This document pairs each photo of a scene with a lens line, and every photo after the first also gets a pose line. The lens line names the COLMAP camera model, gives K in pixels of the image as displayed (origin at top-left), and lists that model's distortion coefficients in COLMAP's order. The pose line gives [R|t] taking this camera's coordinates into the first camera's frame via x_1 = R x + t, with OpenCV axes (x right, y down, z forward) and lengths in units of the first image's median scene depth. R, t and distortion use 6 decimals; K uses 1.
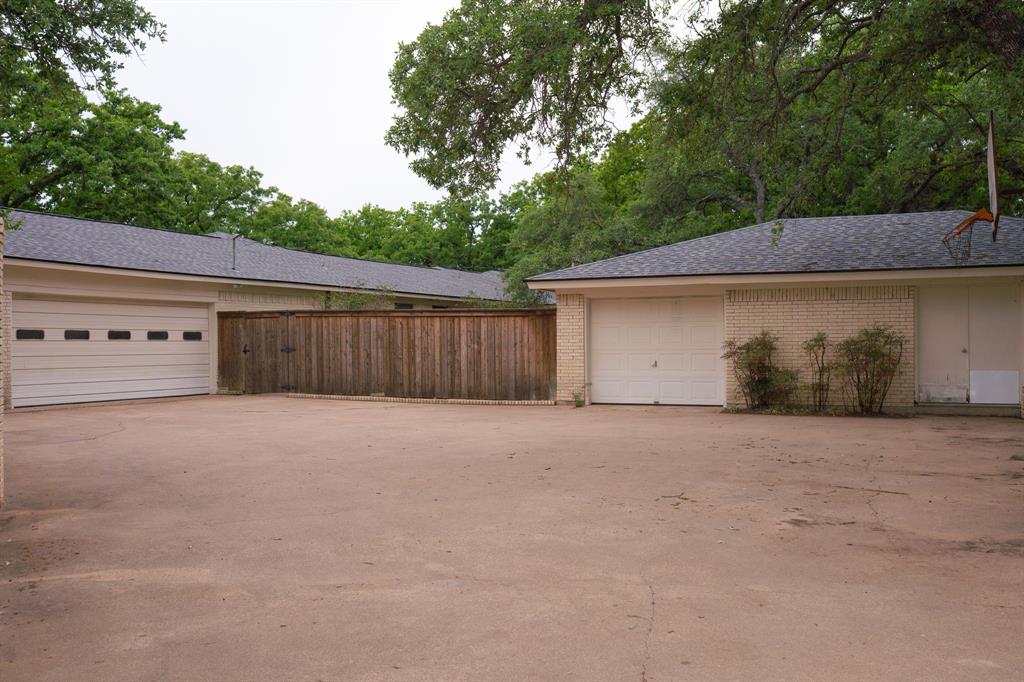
lens RADIAL K [[1006.1, 0, 513.3], [0, 1006.1, 346.0], [0, 0, 1]] dist [0.004287, 0.000000]
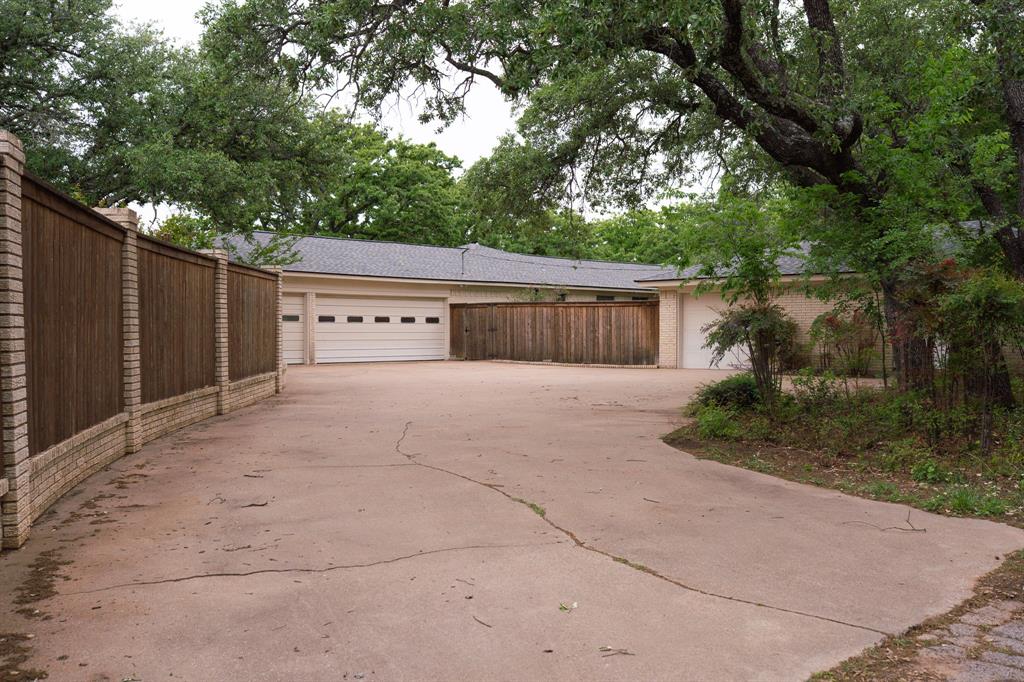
lens RADIAL K [[1006.1, 0, 511.1], [0, 1006.1, 338.1], [0, 0, 1]] dist [0.004287, 0.000000]
pose [[0.948850, 0.004839, -0.315689, 0.268386], [-0.003567, 0.999983, 0.004609, 0.009338], [0.315706, -0.003248, 0.948851, -0.380908]]
